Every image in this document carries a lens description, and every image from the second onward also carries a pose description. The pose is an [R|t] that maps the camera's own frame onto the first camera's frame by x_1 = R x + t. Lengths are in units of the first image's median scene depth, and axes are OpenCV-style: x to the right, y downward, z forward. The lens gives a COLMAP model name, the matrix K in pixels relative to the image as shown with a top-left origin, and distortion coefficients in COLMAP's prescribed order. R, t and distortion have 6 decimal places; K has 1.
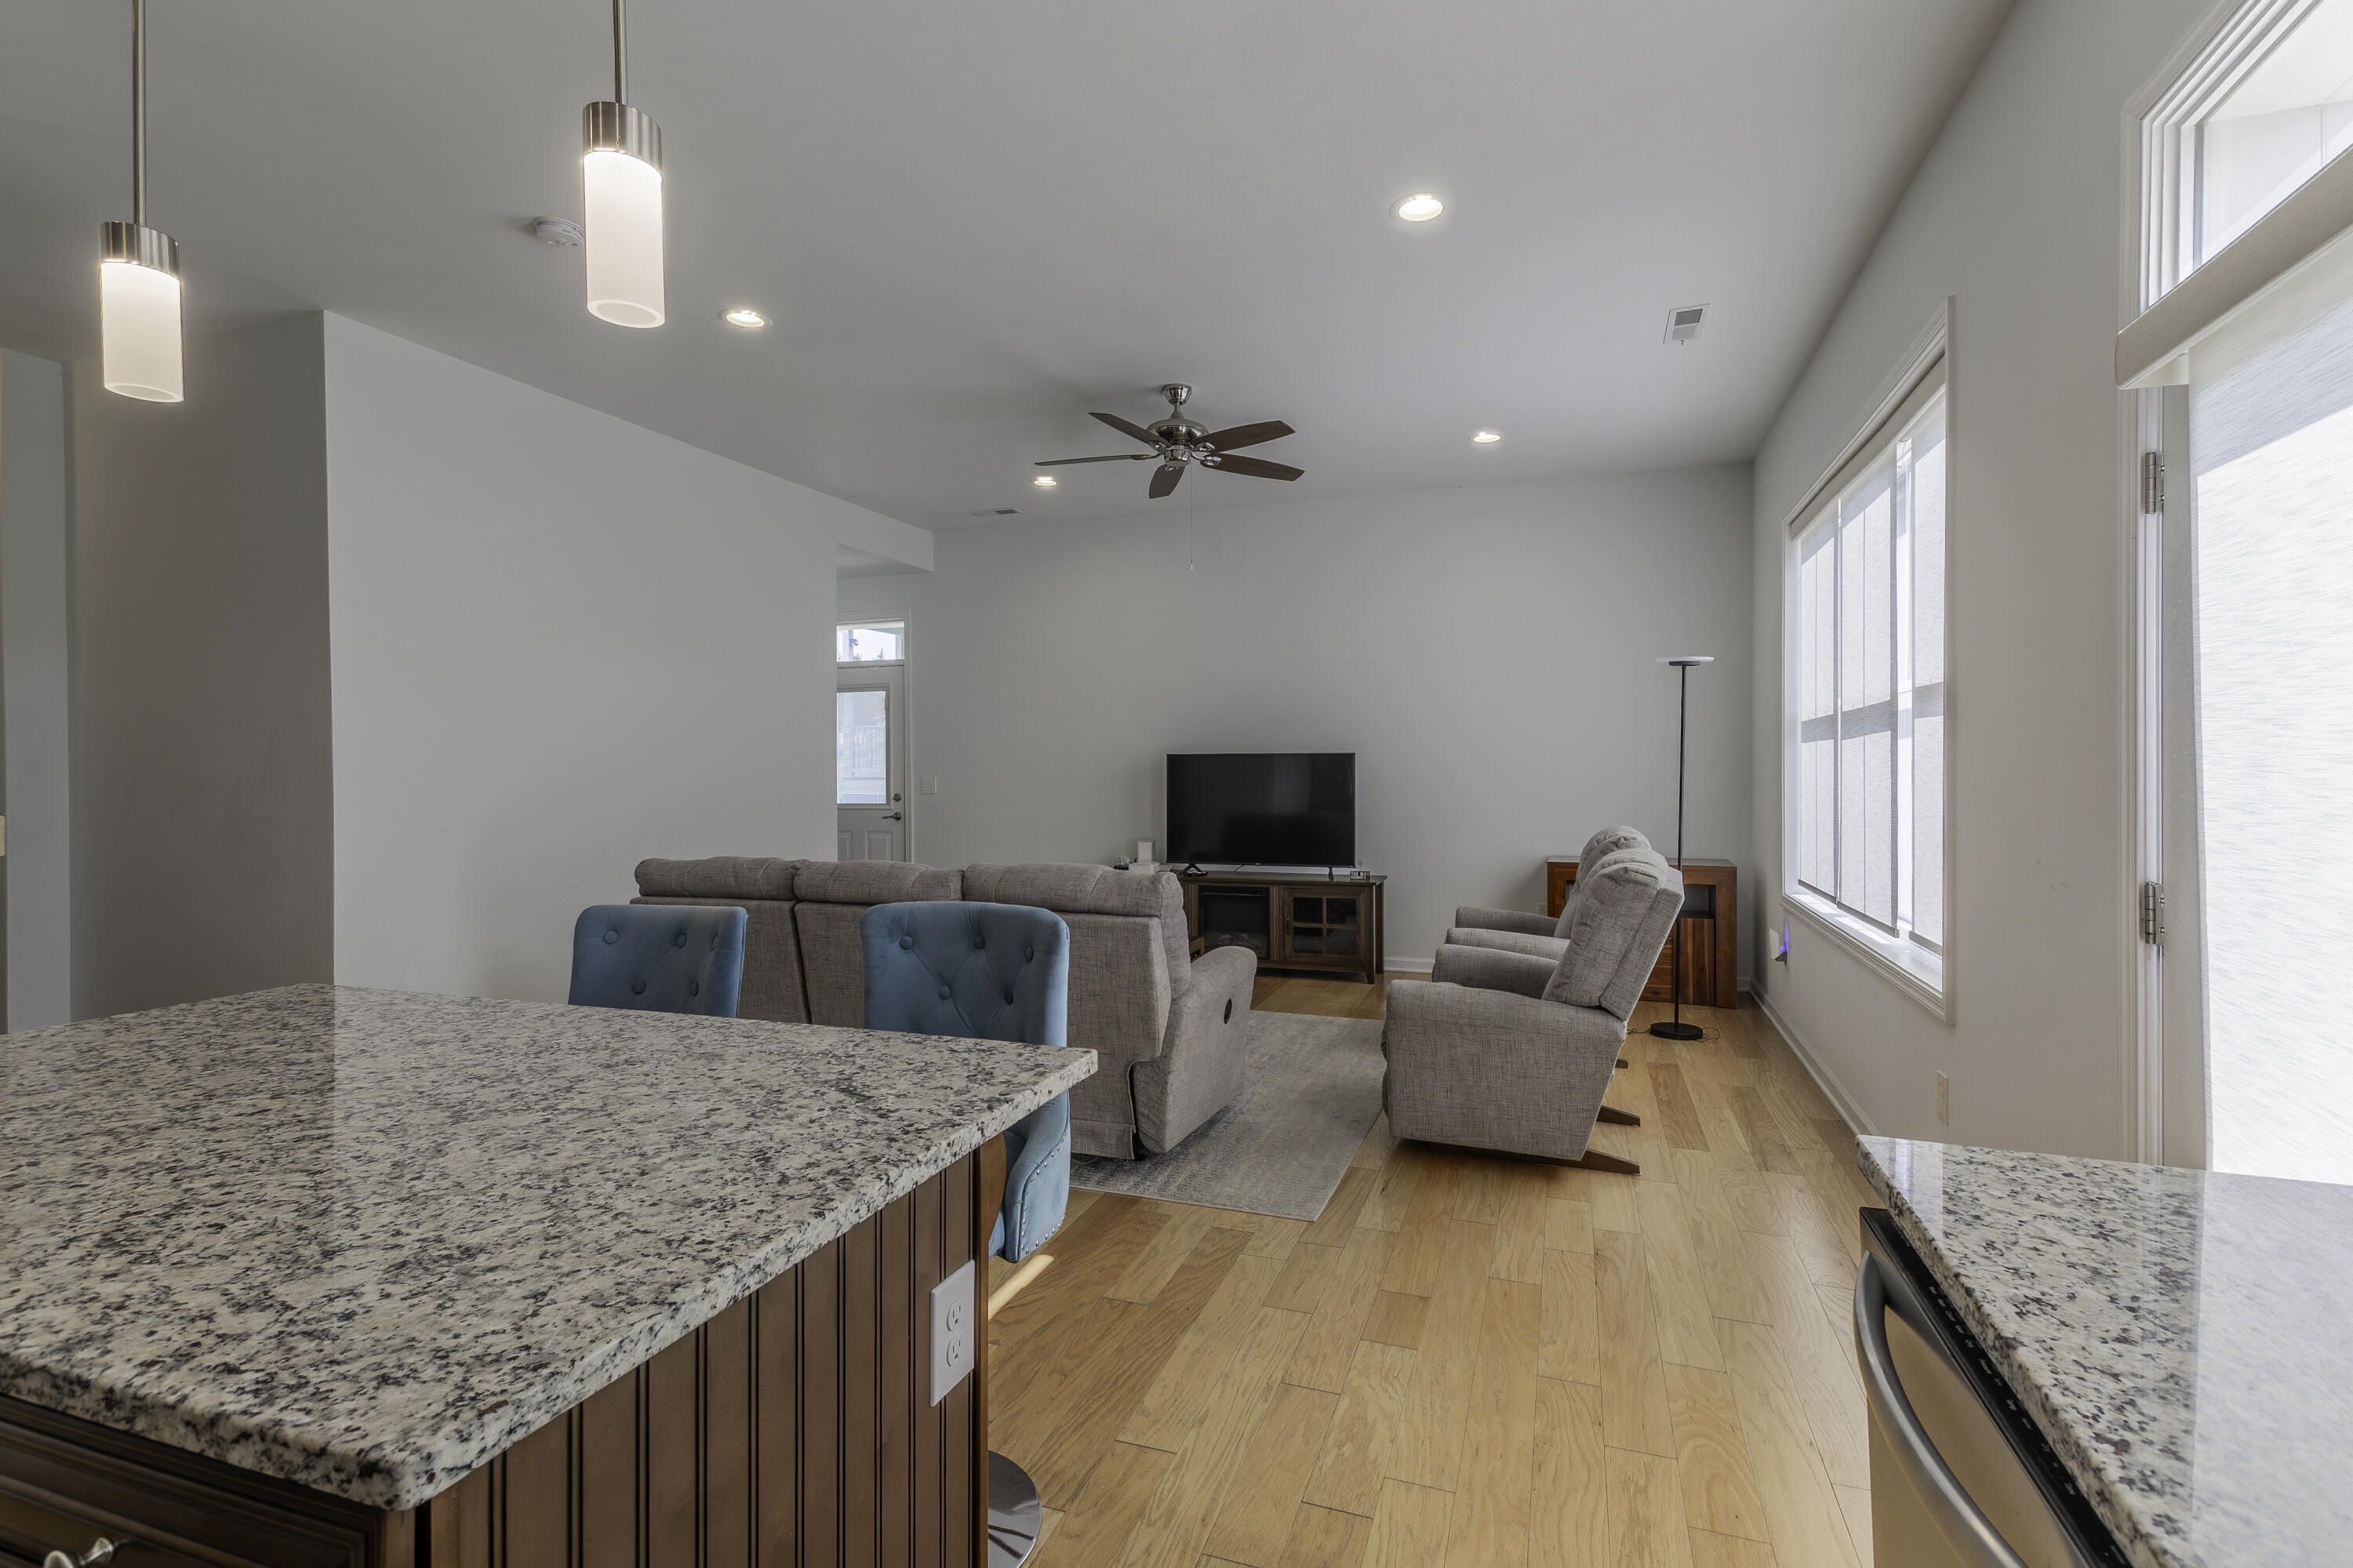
lens RADIAL K [[1070.2, 0, 1224.0], [0, 1070.2, 776.0], [0, 0, 1]] dist [-0.000608, -0.000005]
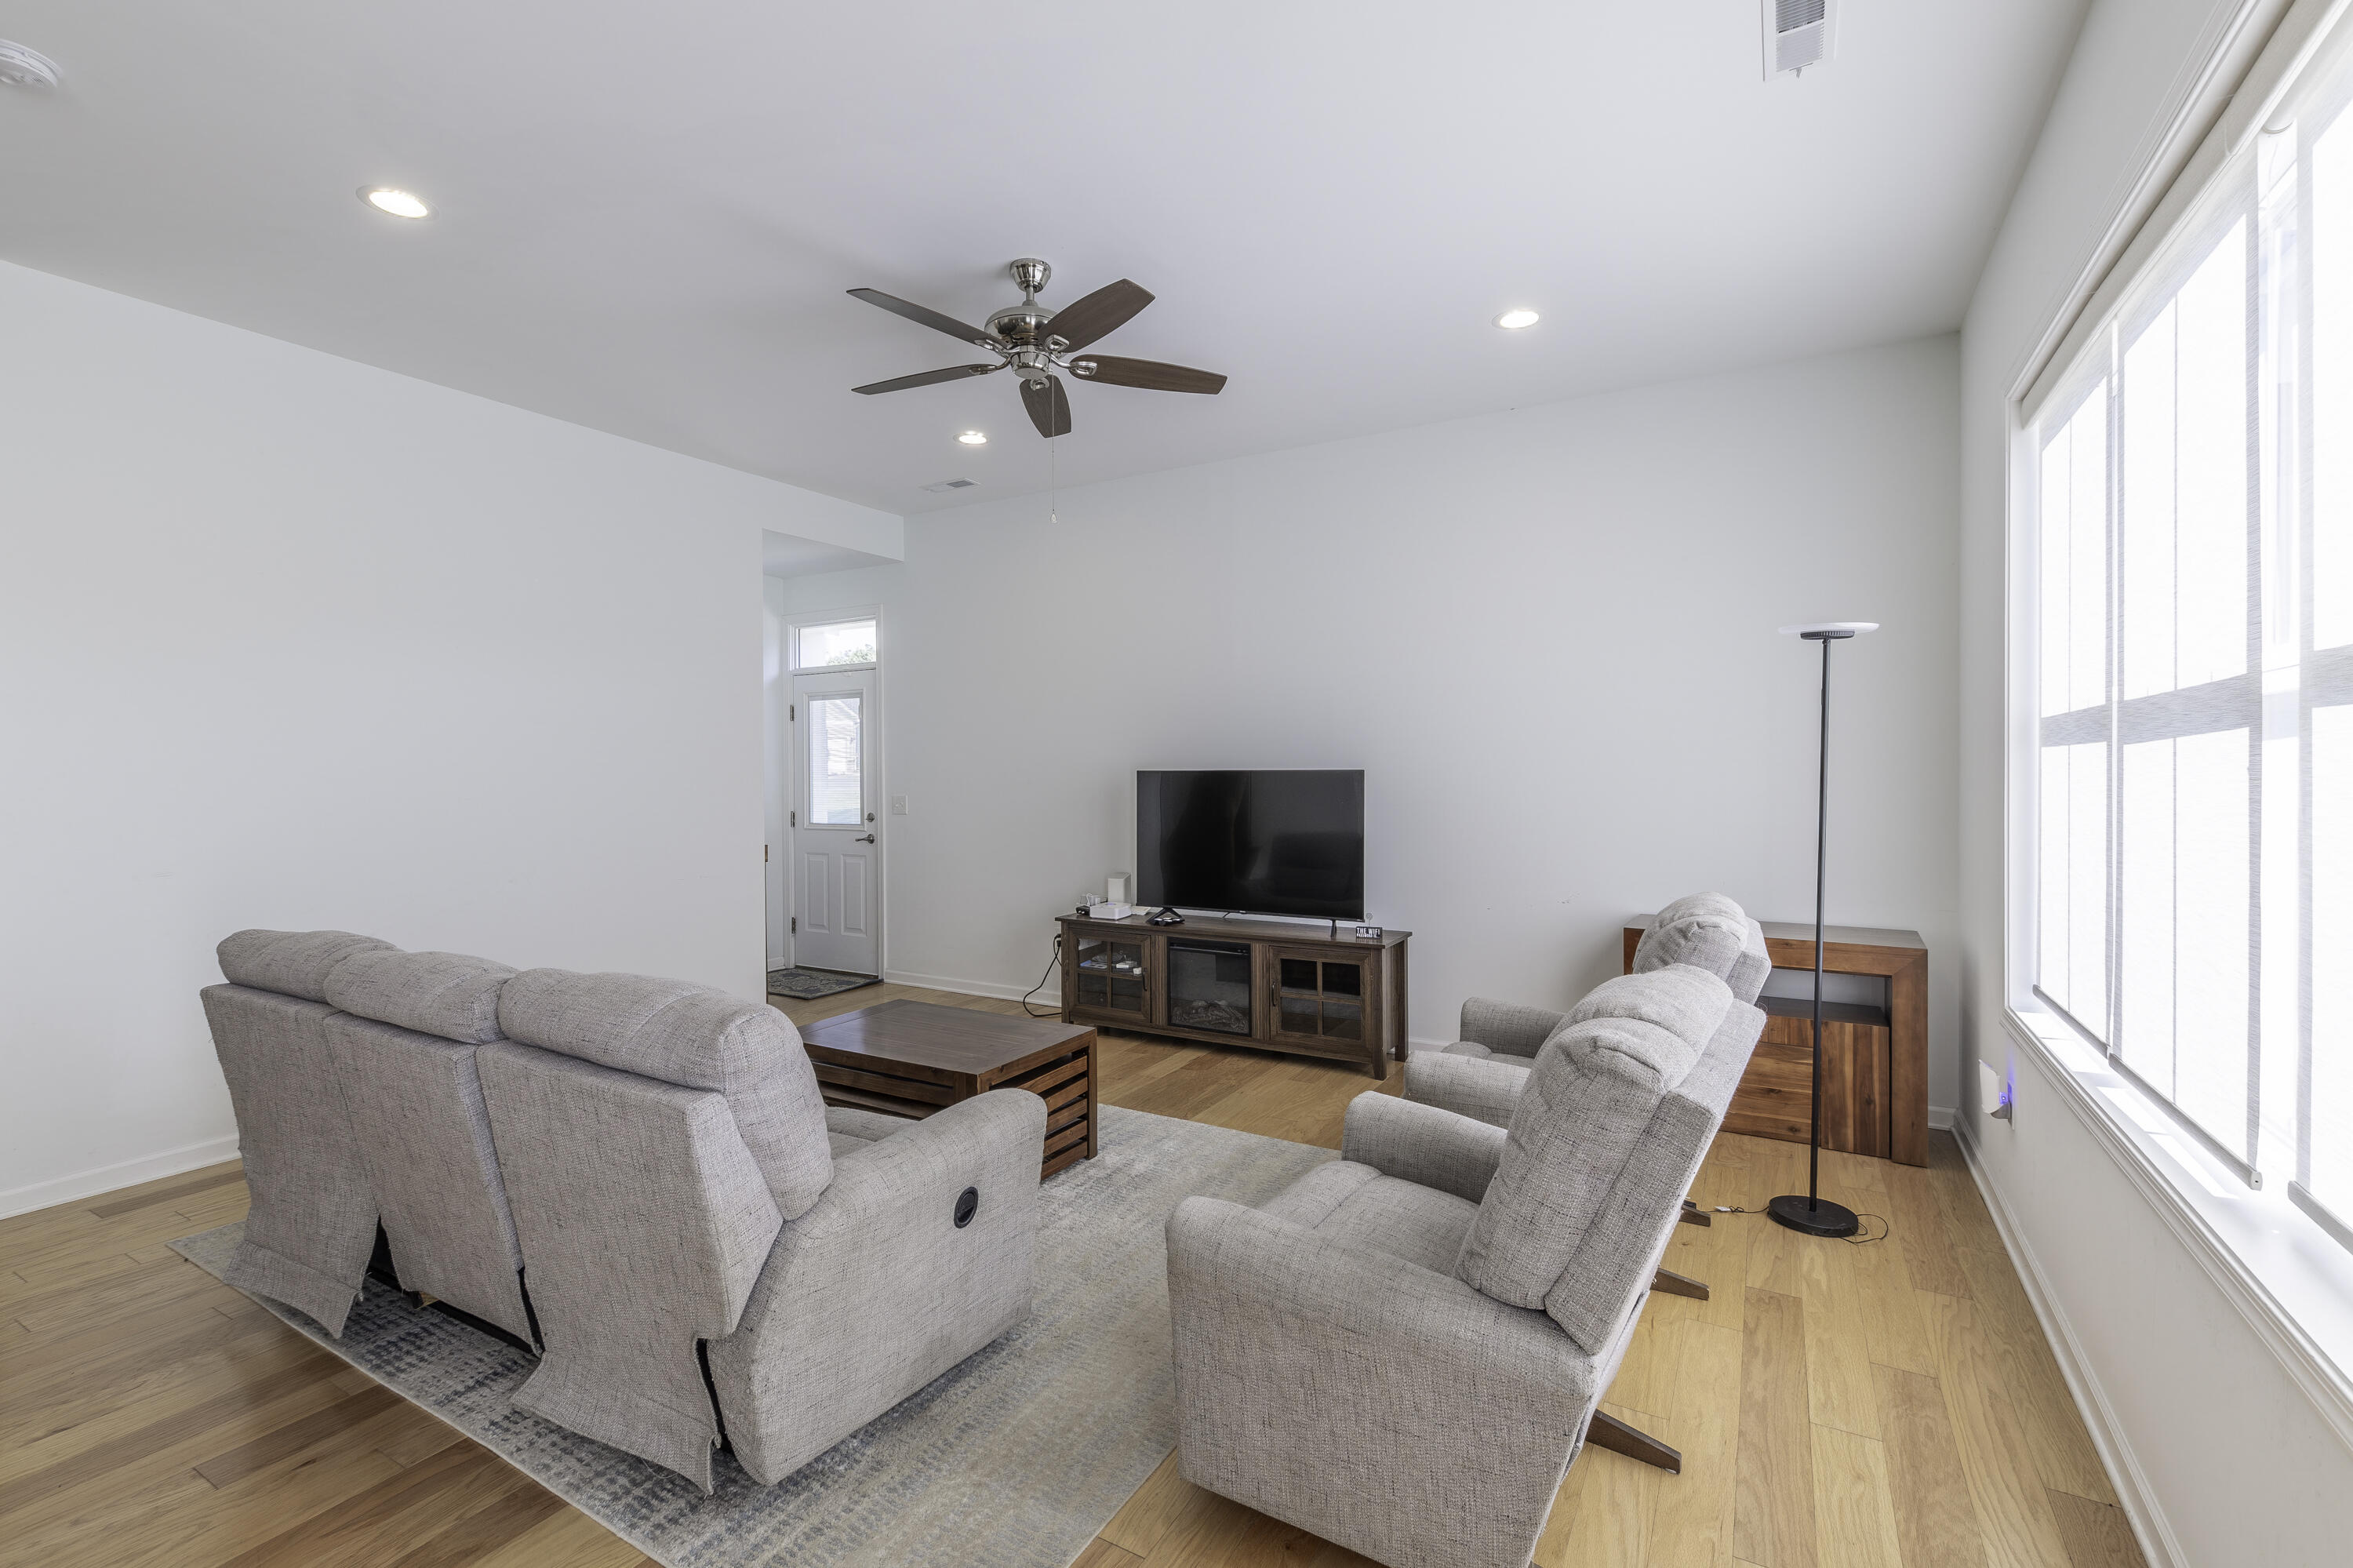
lens RADIAL K [[1037.3, 0, 1179.4], [0, 1037.3, 778.5], [0, 0, 1]] dist [0.002141, 0.001331]
pose [[0.977978, 0.000961, -0.208706, 0.170184], [-0.000409, 0.999996, 0.002685, -0.020189], [0.208708, -0.002540, 0.977975, 0.295209]]
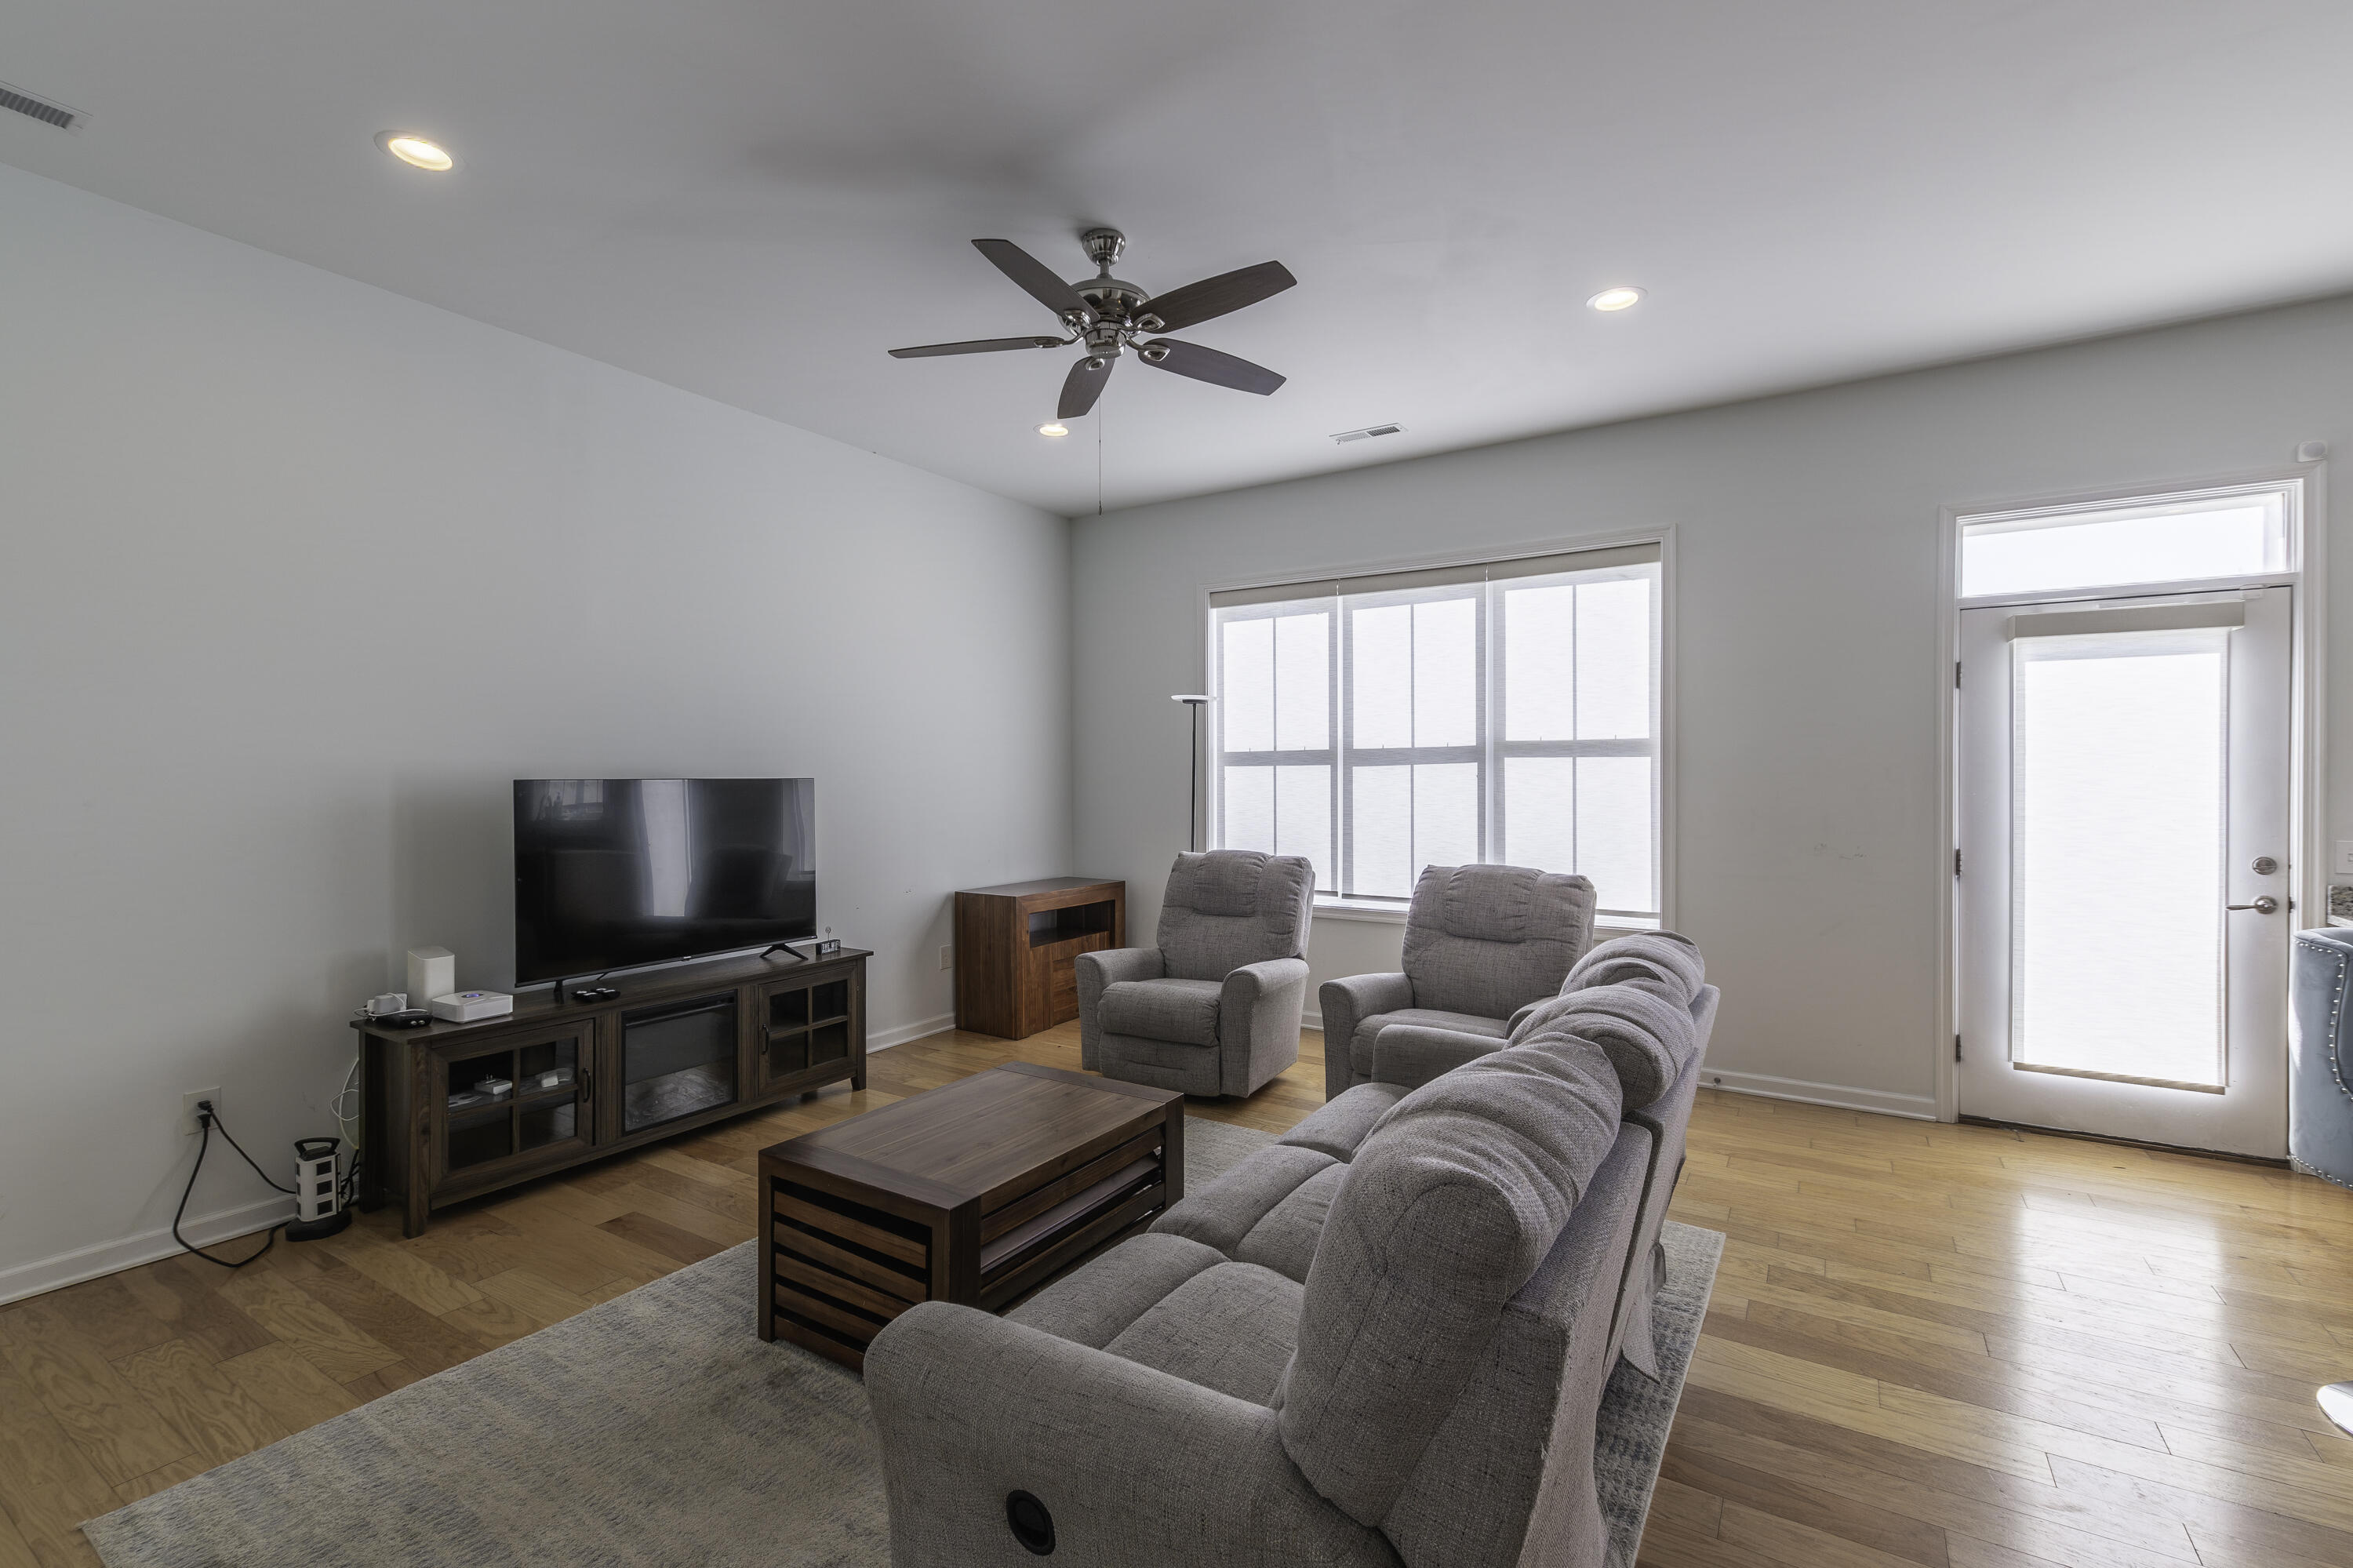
lens RADIAL K [[1002.6, 0, 1176.5], [0, 1002.6, 784.0], [0, 0, 1]] dist [0.001781, 0.000139]
pose [[0.264213, -0.003794, 0.964457, -0.535601], [0.010101, 0.999948, 0.001167, -0.018770], [-0.964411, 0.009433, 0.264238, 0.676360]]
